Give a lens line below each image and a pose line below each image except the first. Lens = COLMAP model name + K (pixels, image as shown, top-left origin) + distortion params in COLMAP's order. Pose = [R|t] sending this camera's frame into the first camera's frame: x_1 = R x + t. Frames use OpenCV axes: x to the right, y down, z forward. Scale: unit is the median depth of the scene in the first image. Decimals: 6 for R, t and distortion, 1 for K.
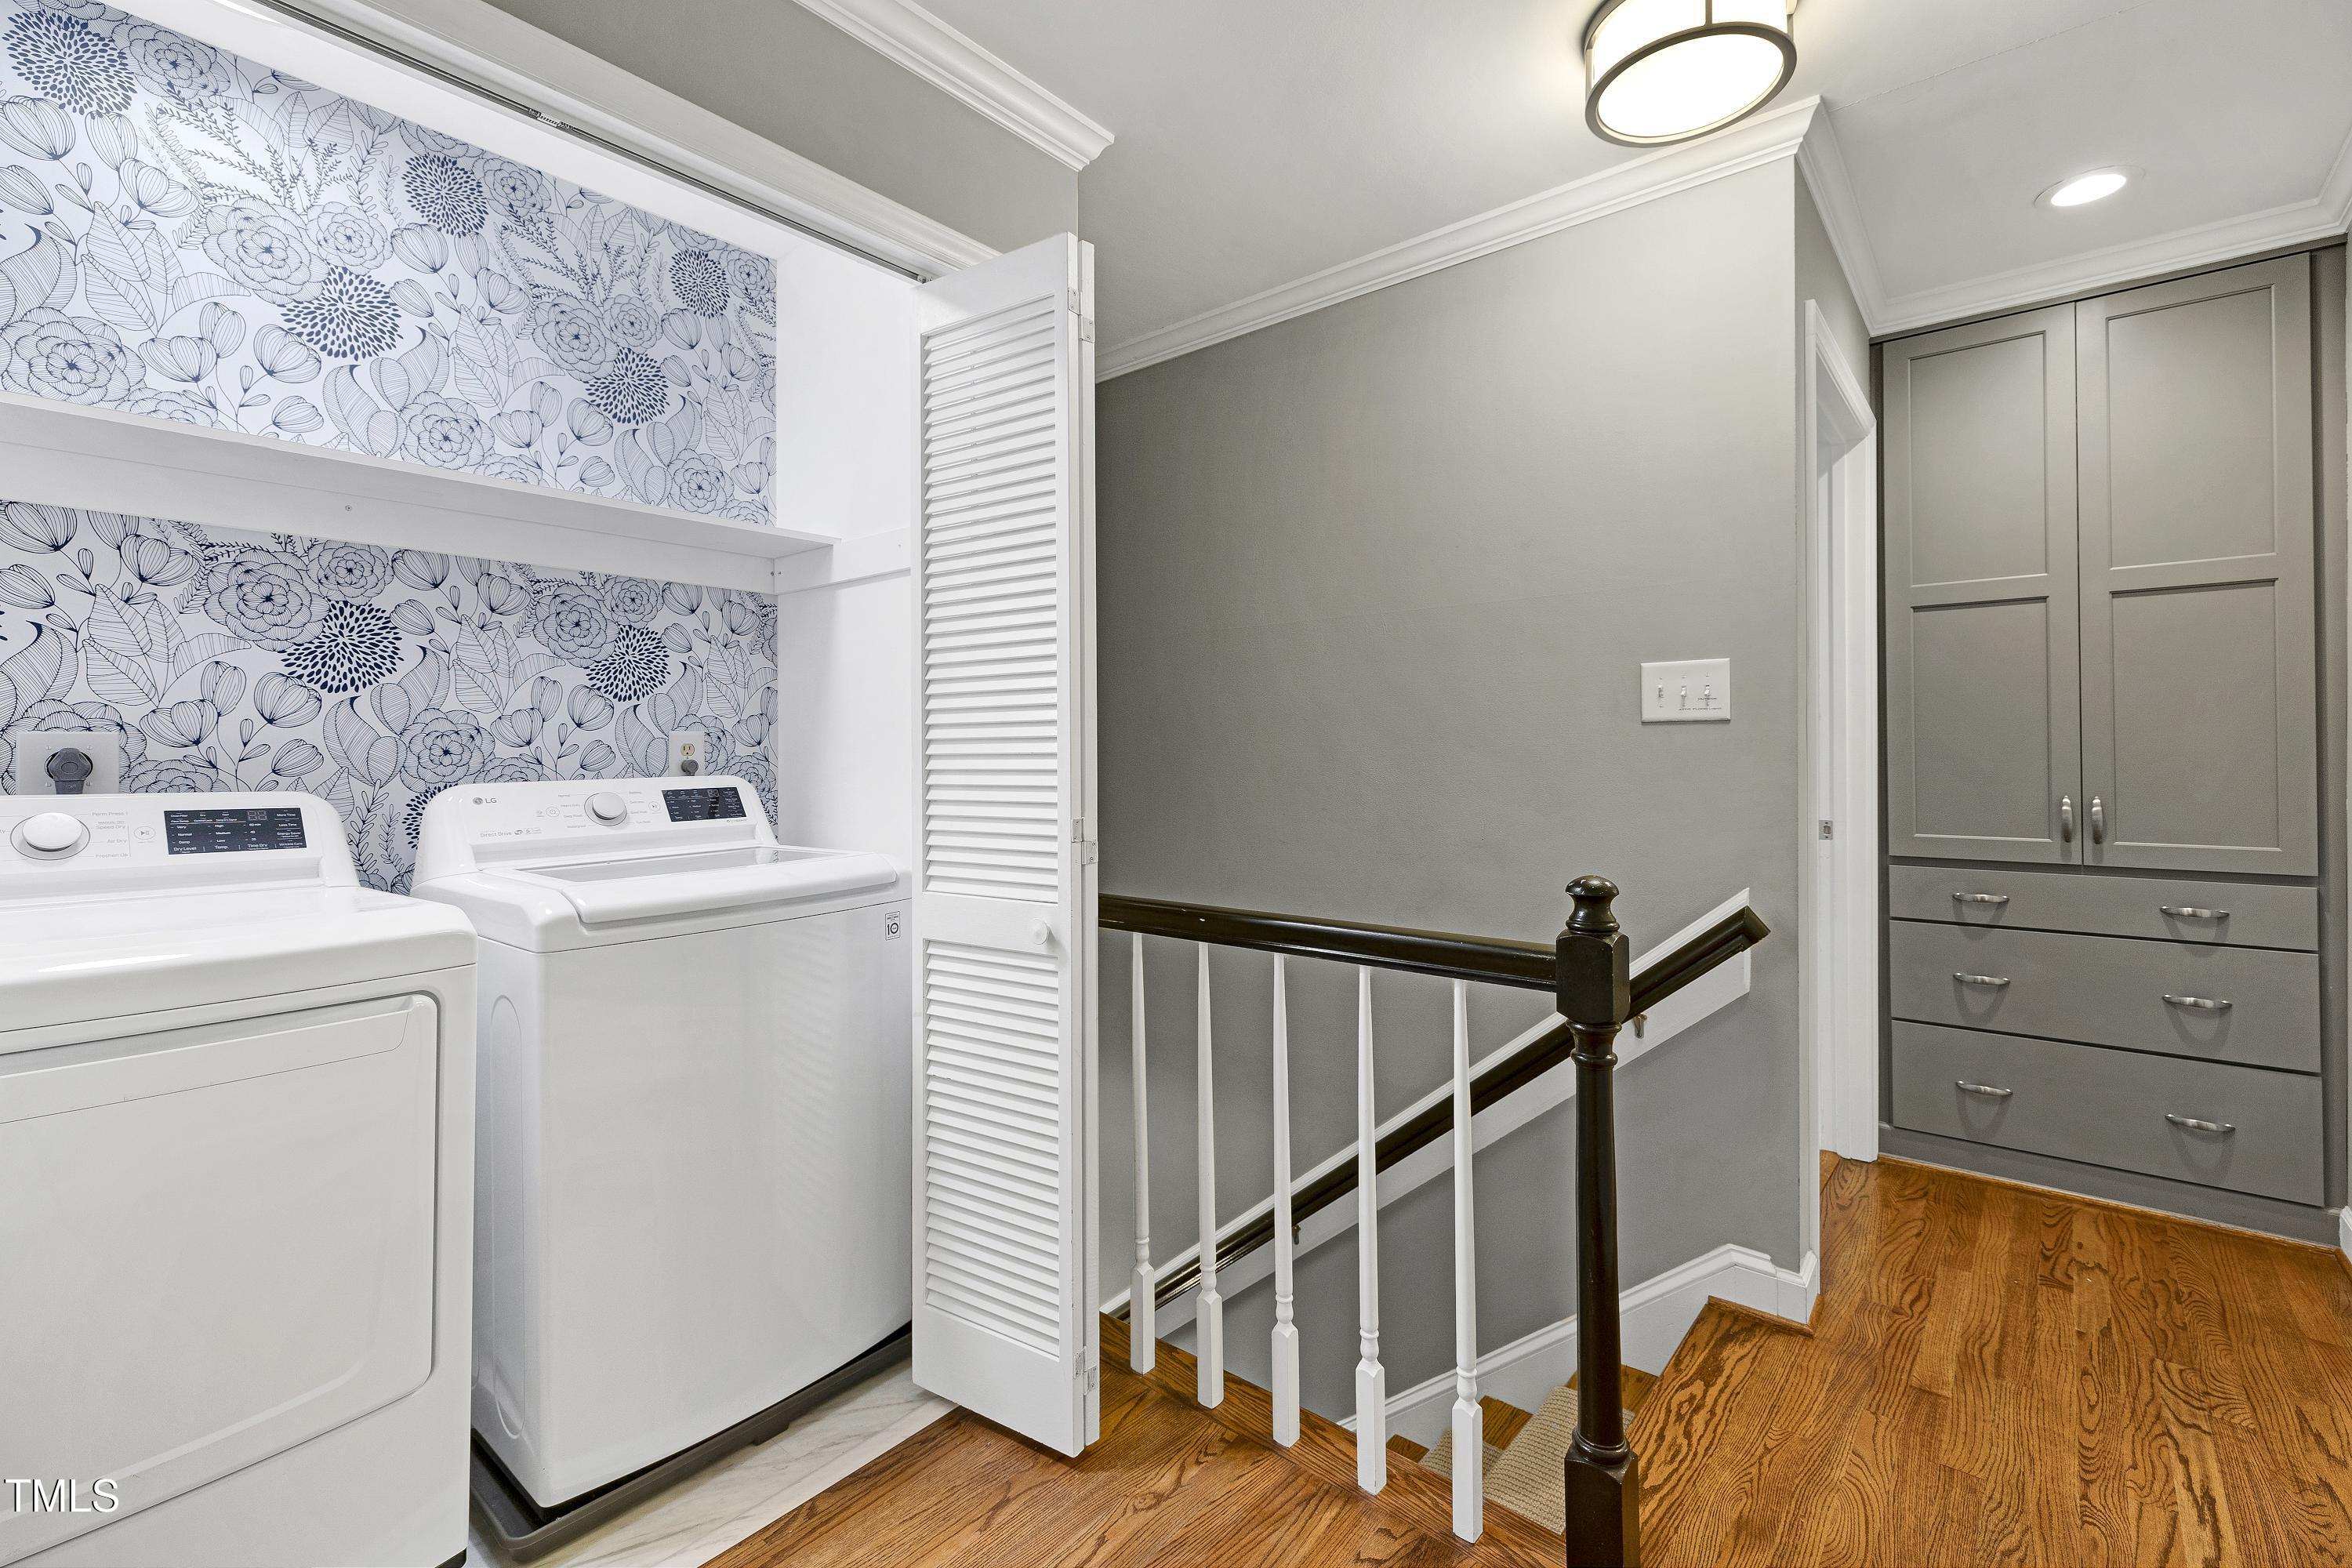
lens RADIAL K [[1000.1, 0, 1197.6], [0, 1000.1, 740.0], [0, 0, 1]] dist [0.002007, 0.000476]
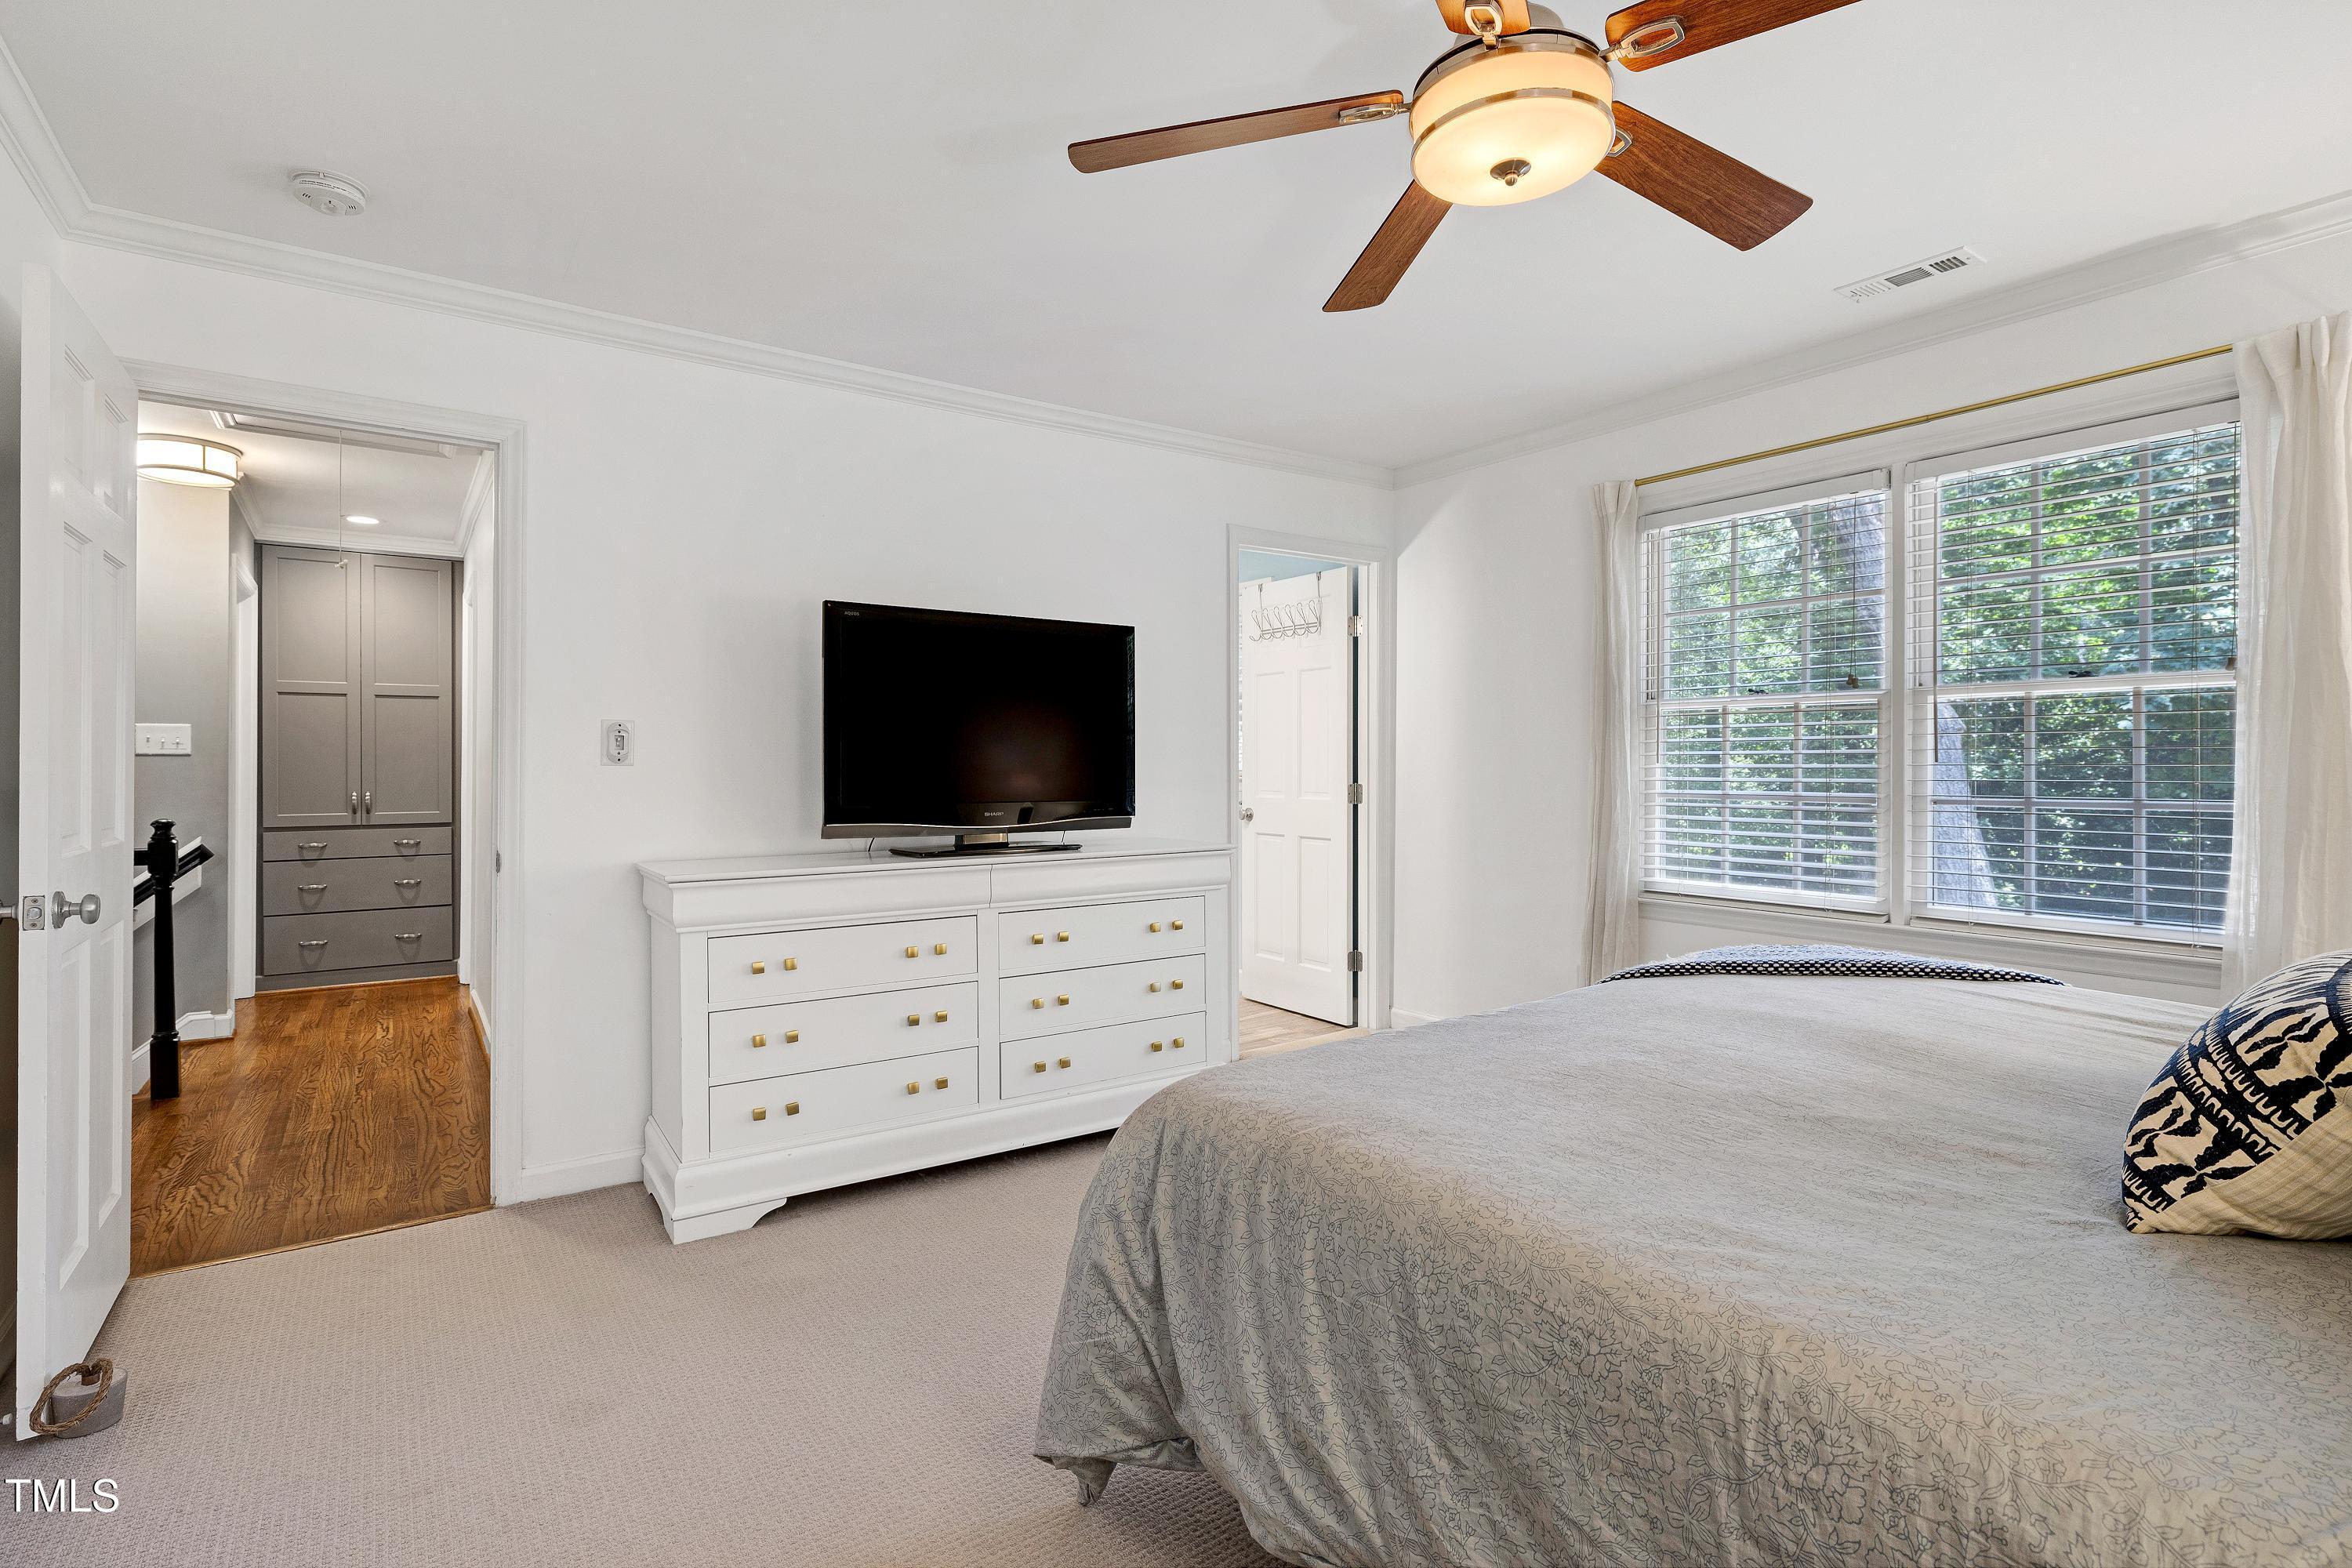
lens RADIAL K [[1106.9, 0, 1177.1], [0, 1106.9, 771.2], [0, 0, 1]] dist [-0.011005, 0.002432]
pose [[0.240463, -0.000007, 0.970658, -0.976763], [-0.012096, 0.999922, 0.003004, -0.014363], [-0.970583, -0.012464, 0.240445, -1.254338]]
